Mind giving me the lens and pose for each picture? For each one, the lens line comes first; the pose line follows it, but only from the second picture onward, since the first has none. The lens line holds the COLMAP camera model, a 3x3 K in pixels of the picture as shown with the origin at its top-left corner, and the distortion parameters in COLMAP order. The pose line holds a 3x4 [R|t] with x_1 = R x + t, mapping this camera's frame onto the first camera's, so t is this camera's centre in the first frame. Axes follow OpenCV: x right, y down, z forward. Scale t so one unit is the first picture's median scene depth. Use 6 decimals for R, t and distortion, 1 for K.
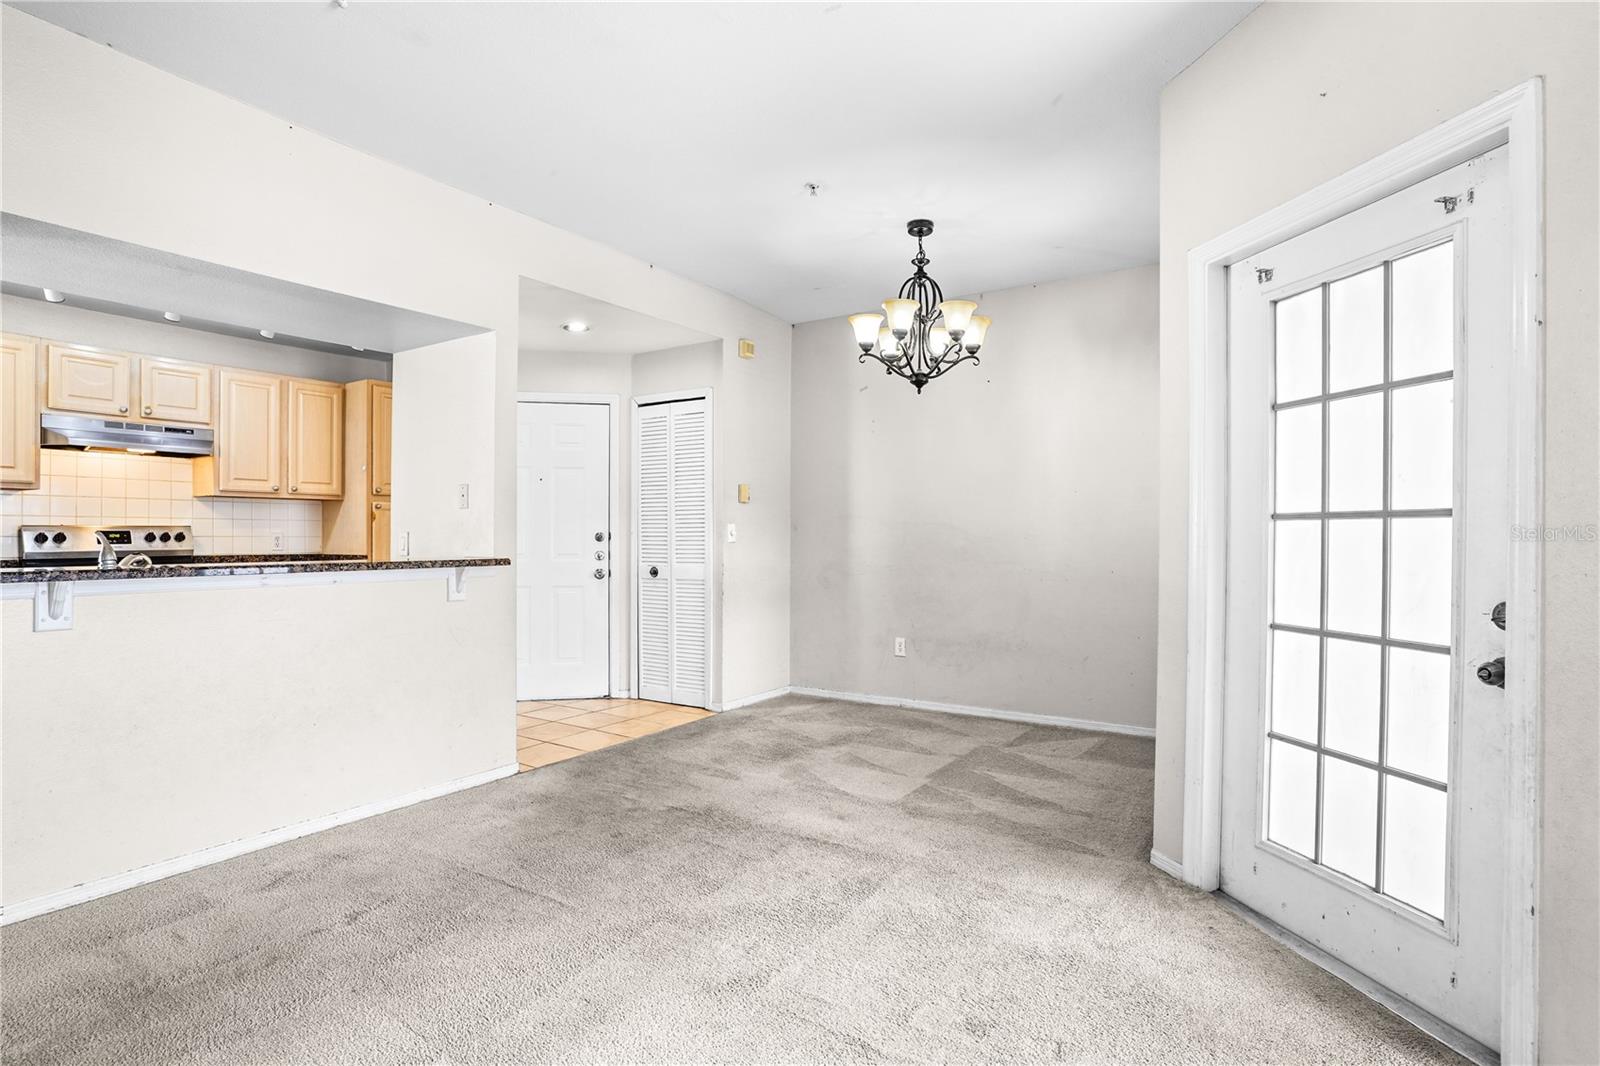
lens RADIAL K [[809.8, 0, 800.0], [0, 809.8, 533.0], [0, 0, 1]] dist [-0.087414, 0.045388]
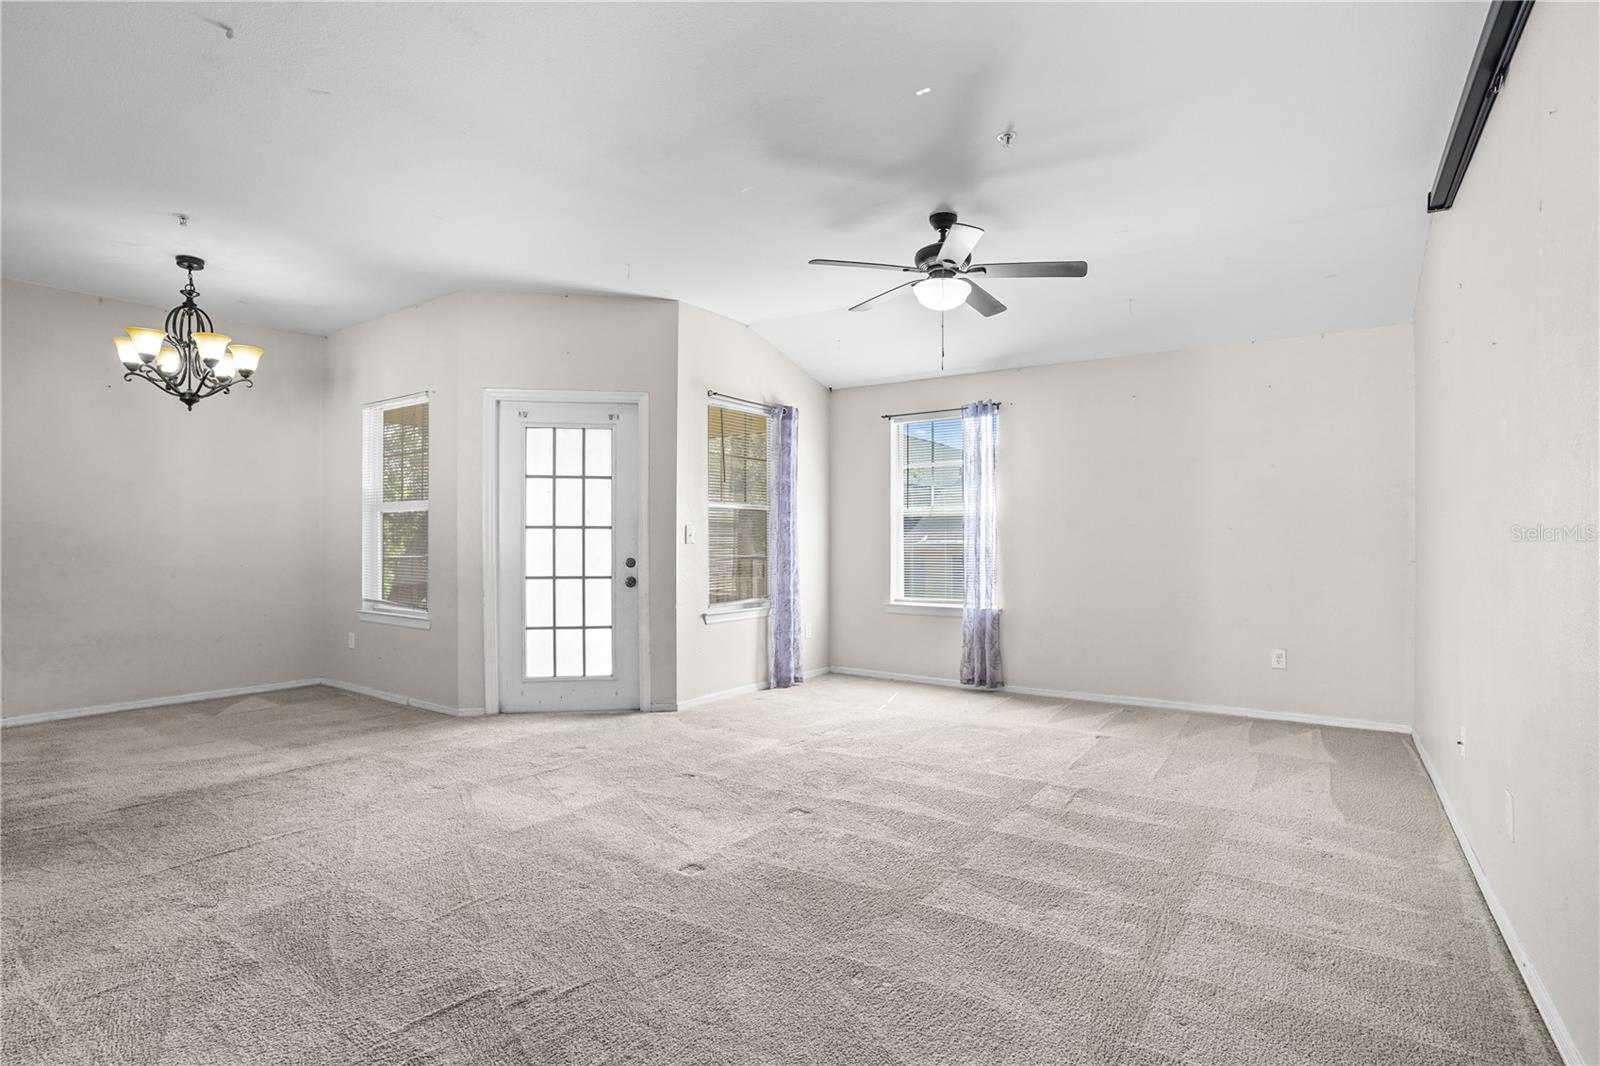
lens RADIAL K [[800.6, 0, 794.5], [0, 800.6, 541.8], [0, 0, 1]] dist [-0.090523, 0.059456]
pose [[0.038548, -0.003692, 0.999250, -0.894779], [-0.002509, 0.999990, 0.003792, 0.004946], [-0.999254, -0.002653, 0.038538, 0.105889]]
